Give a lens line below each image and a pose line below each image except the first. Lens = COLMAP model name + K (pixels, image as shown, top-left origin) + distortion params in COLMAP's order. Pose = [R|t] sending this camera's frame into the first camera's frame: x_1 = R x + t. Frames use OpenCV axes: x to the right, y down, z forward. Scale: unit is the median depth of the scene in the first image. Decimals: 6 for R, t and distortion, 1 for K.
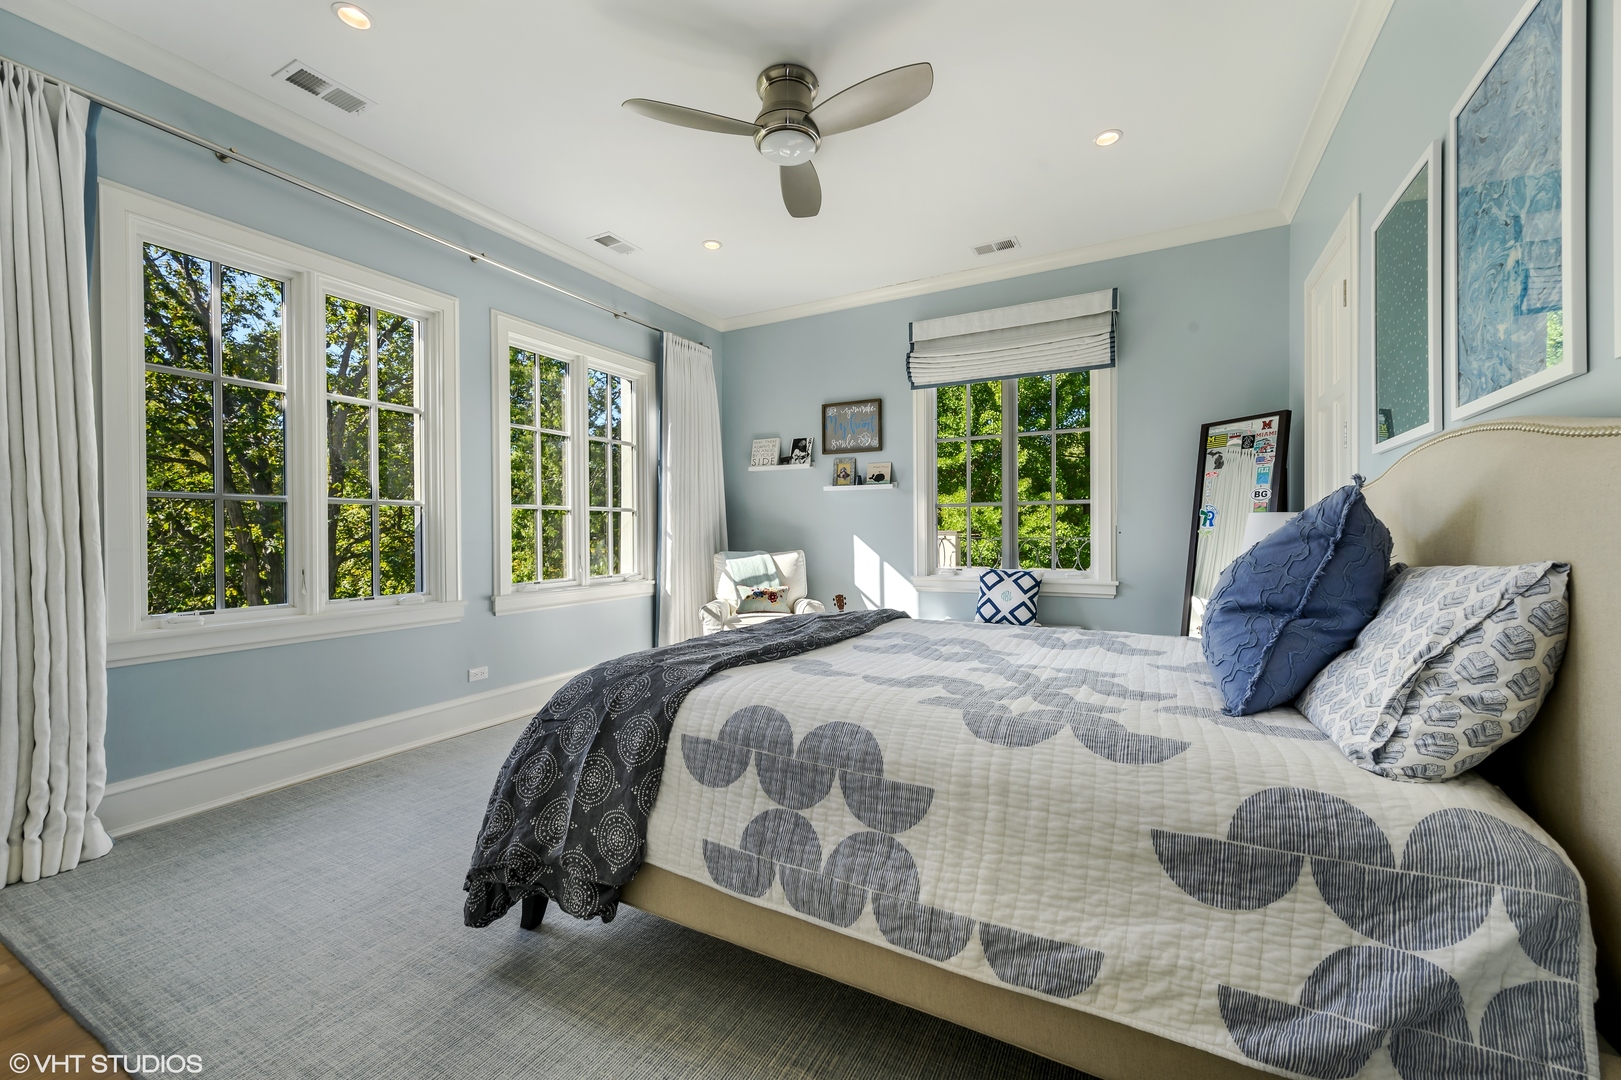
lens RADIAL K [[644.0, 0, 810.5], [0, 644.0, 540.0], [0, 0, 1]] dist [0.004491, 0.000512]
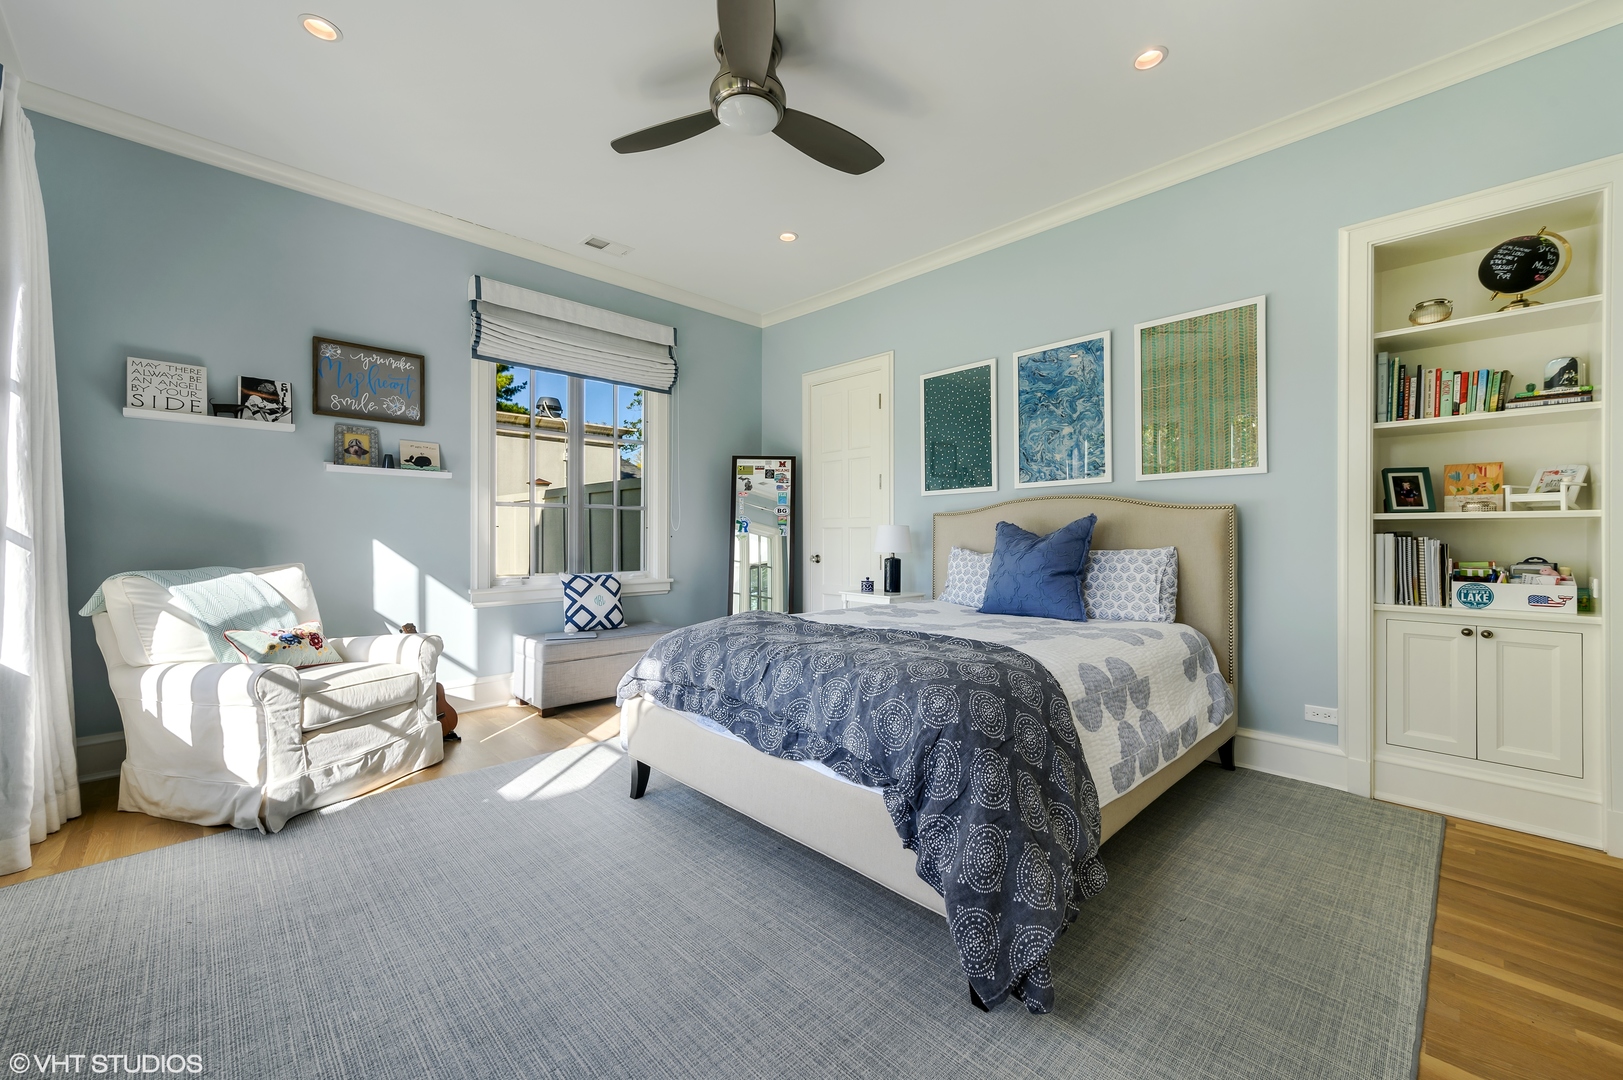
lens RADIAL K [[644.8, 0, 811.5], [0, 644.8, 540.0], [0, 0, 1]] dist [0.004491, 0.000512]
pose [[0.291489, -0.001302, 0.956573, -0.530029], [0.007246, 0.999973, -0.000847, -0.002542], [-0.956547, 0.007179, 0.291491, 0.392896]]
